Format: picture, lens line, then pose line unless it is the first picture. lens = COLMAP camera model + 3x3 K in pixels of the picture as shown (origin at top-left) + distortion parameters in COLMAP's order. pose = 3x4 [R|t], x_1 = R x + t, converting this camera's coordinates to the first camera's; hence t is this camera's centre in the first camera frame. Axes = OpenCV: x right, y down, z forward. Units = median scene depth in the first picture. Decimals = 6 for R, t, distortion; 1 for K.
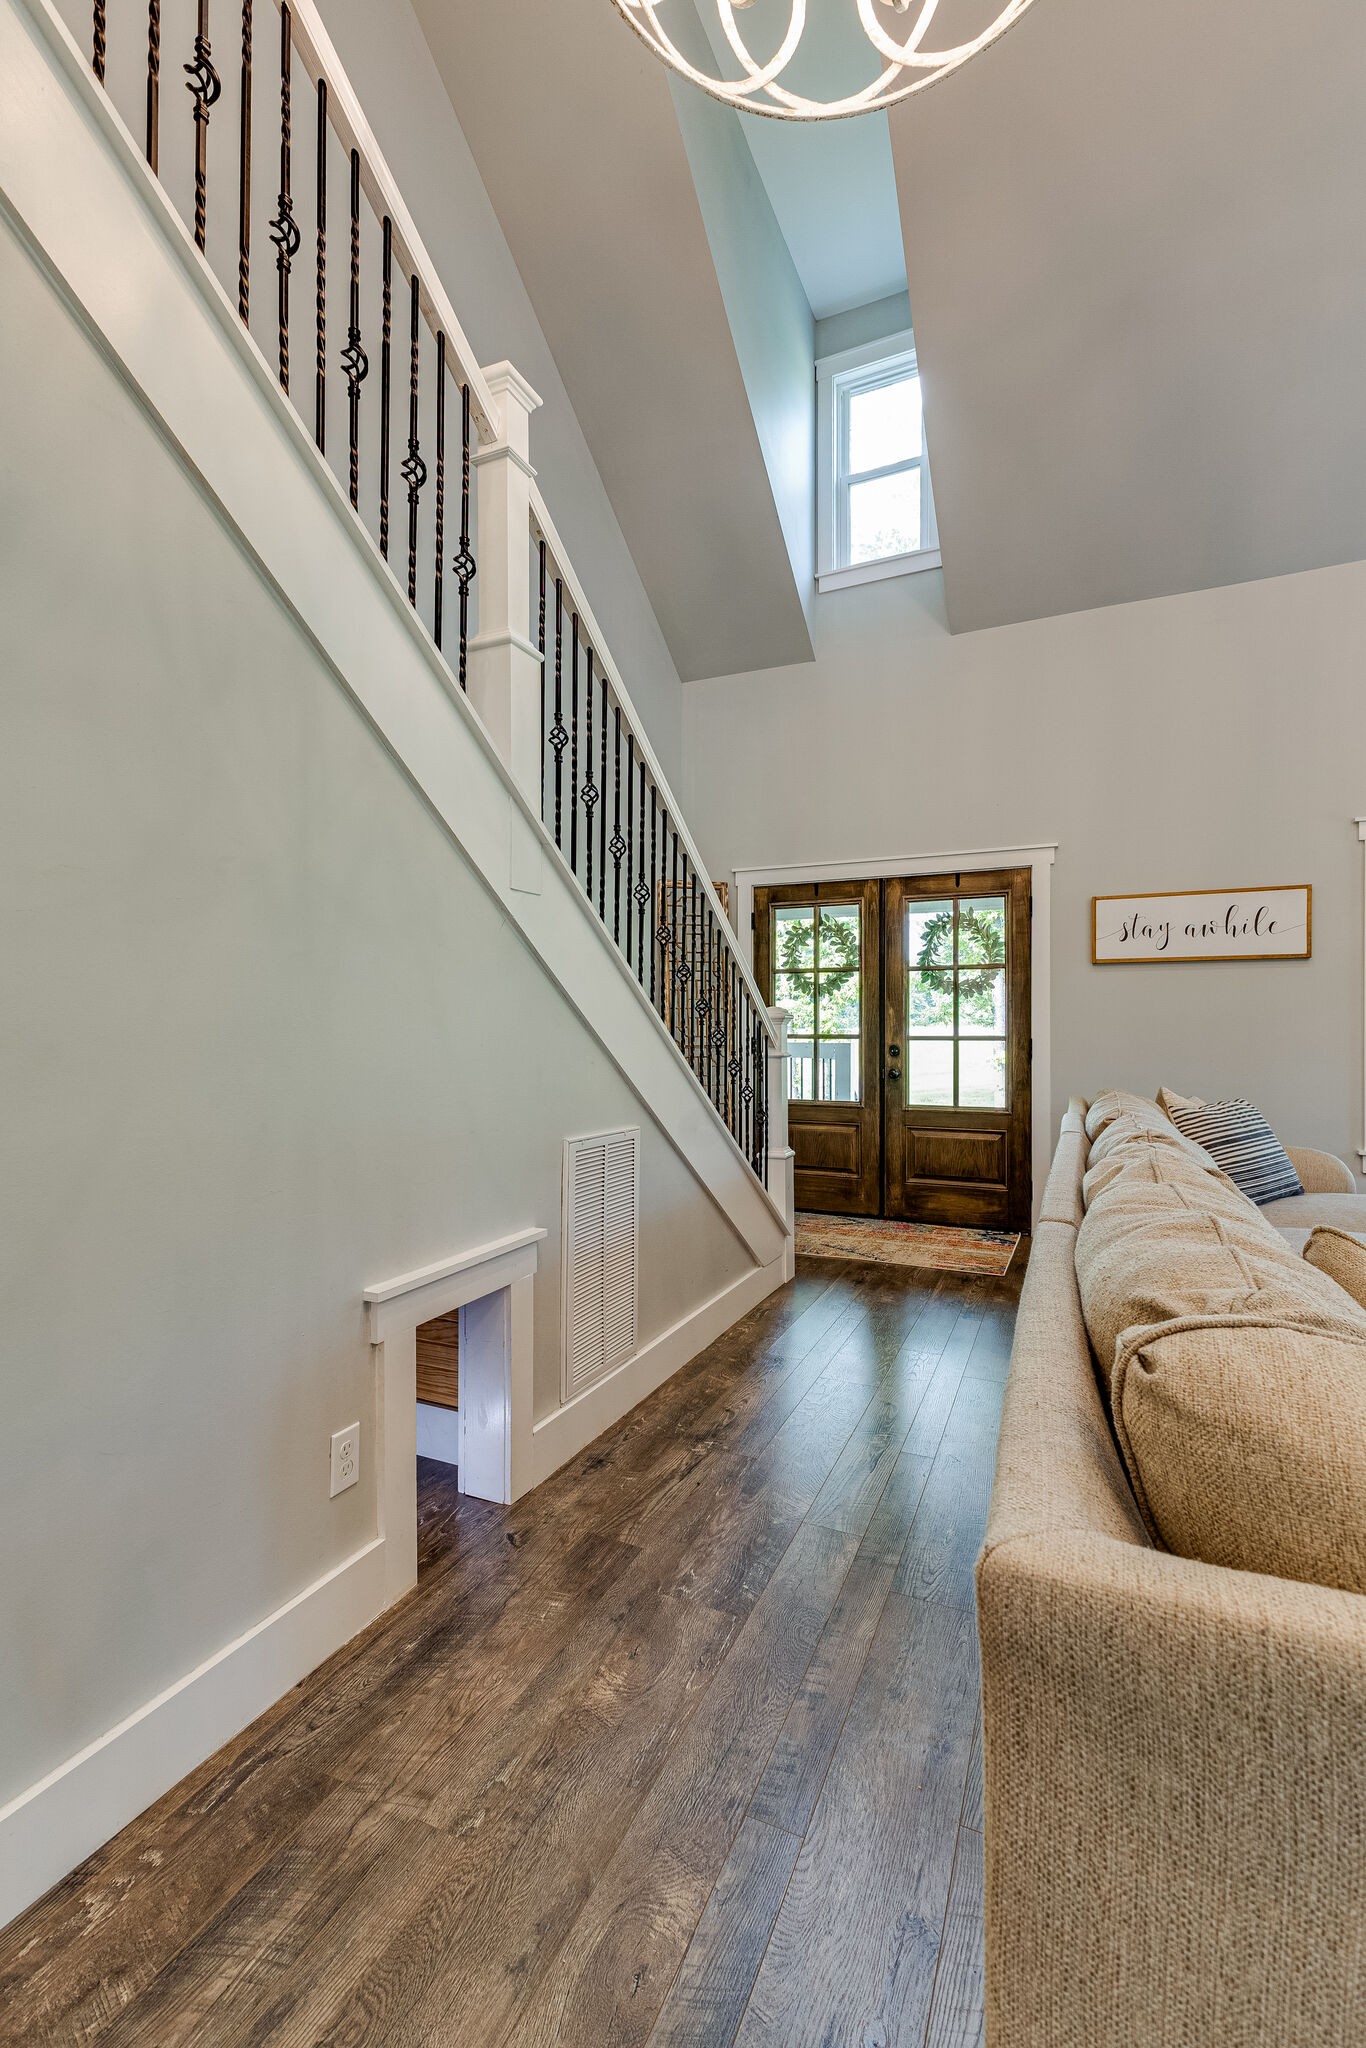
lens RADIAL K [[893.9, 0, 683.0], [0, 893.9, 1024.0], [0, 0, 1]] dist [0.007856, 0.000059]
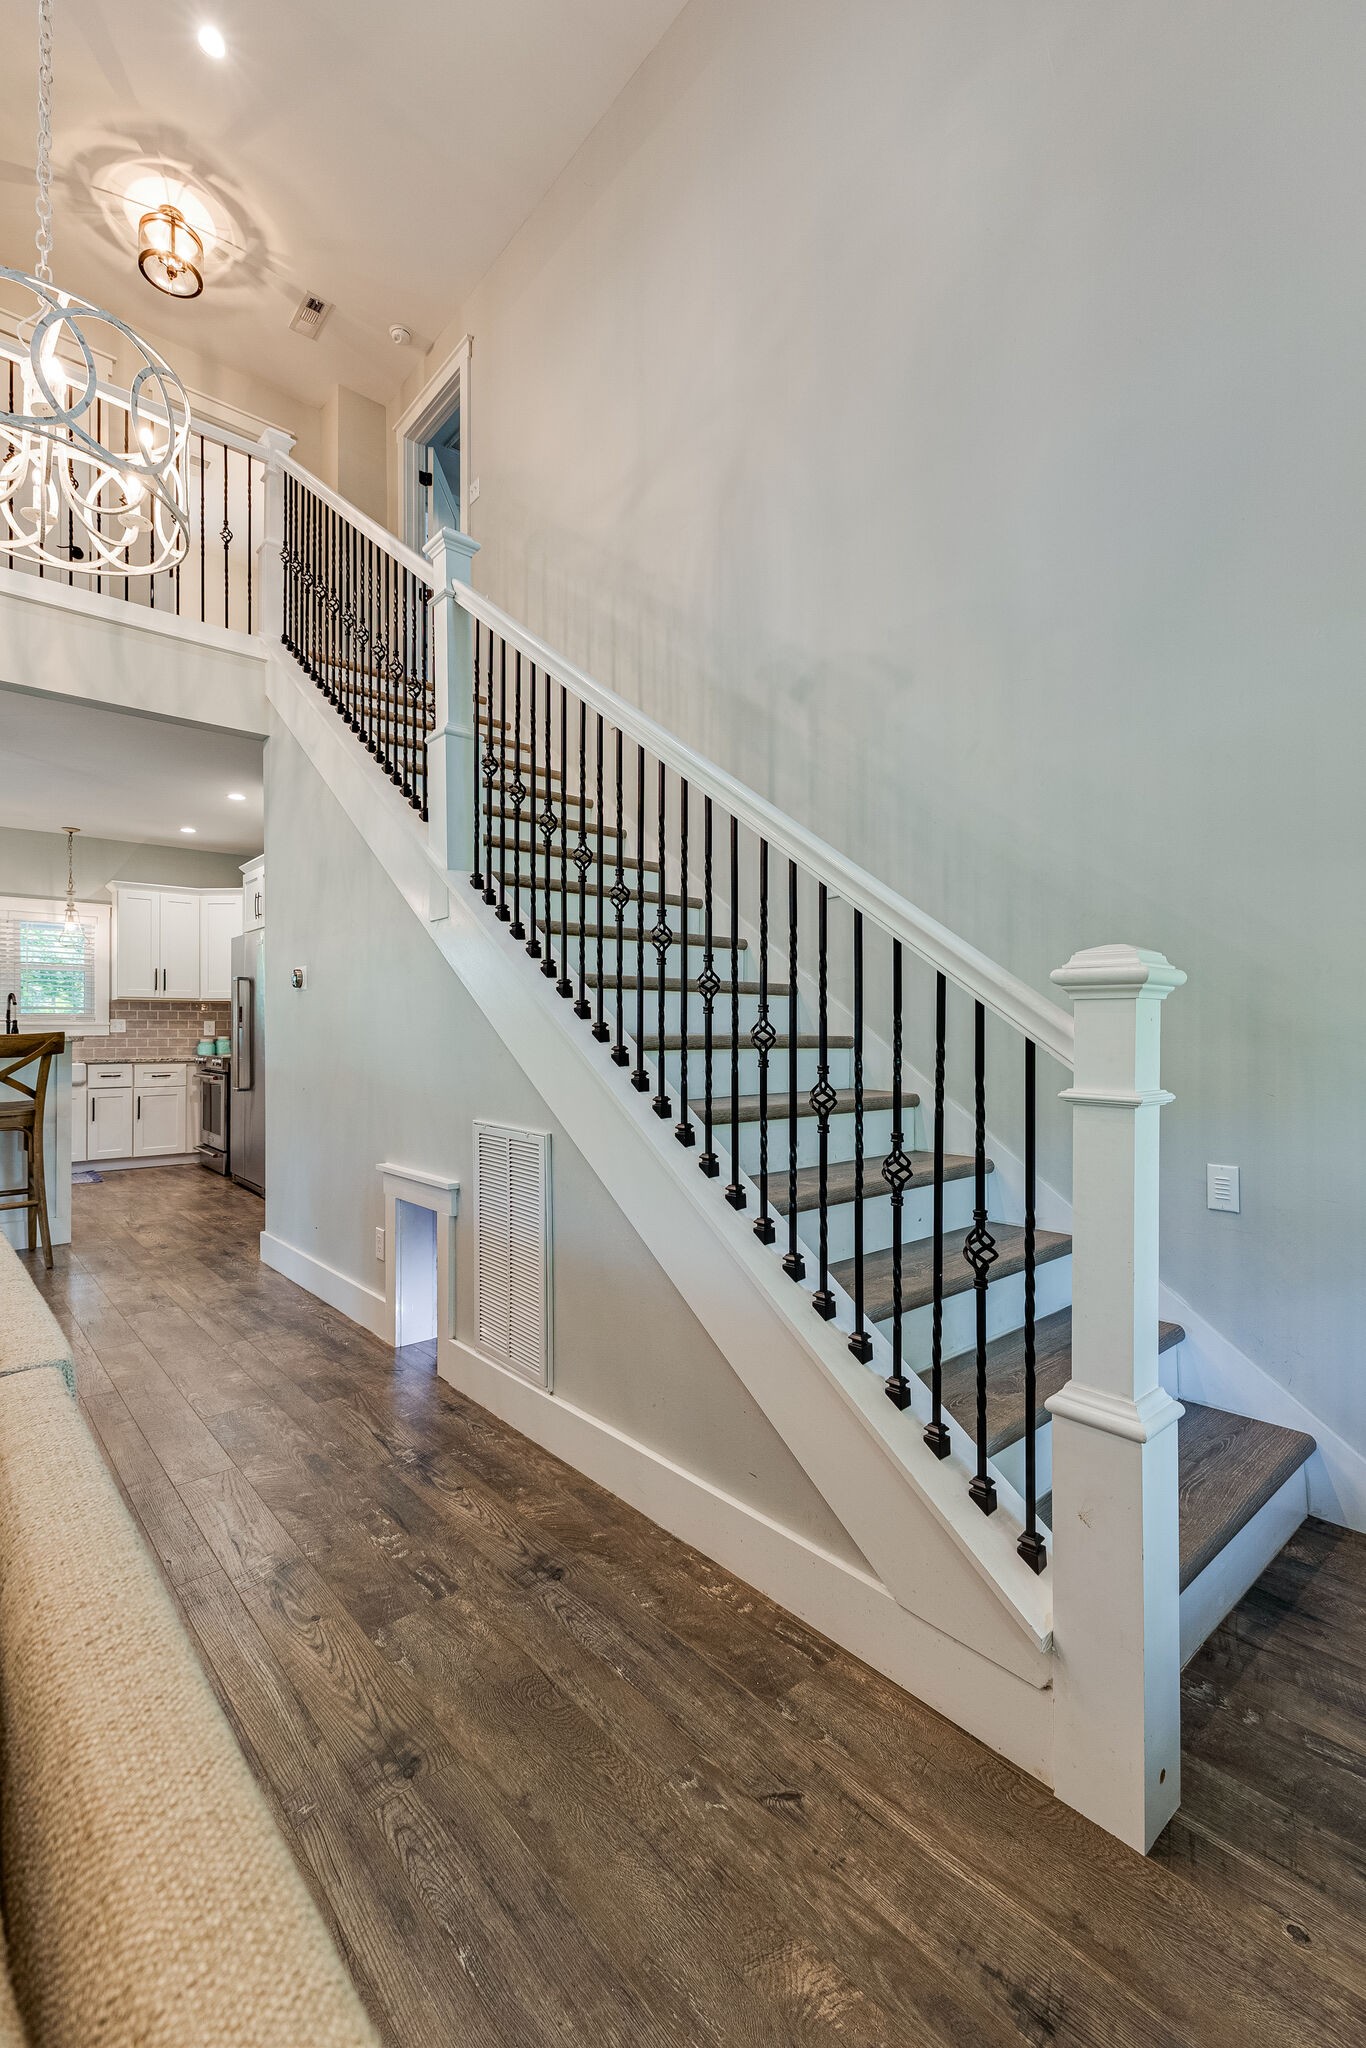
lens RADIAL K [[893.9, 0, 683.0], [0, 893.9, 1024.0], [0, 0, 1]] dist [0.007856, 0.000059]
pose [[-0.419041, -0.001972, -0.907965, 0.812028], [0.006514, 0.999965, -0.005178, 0.015542], [0.907944, -0.008084, -0.419013, 1.756364]]
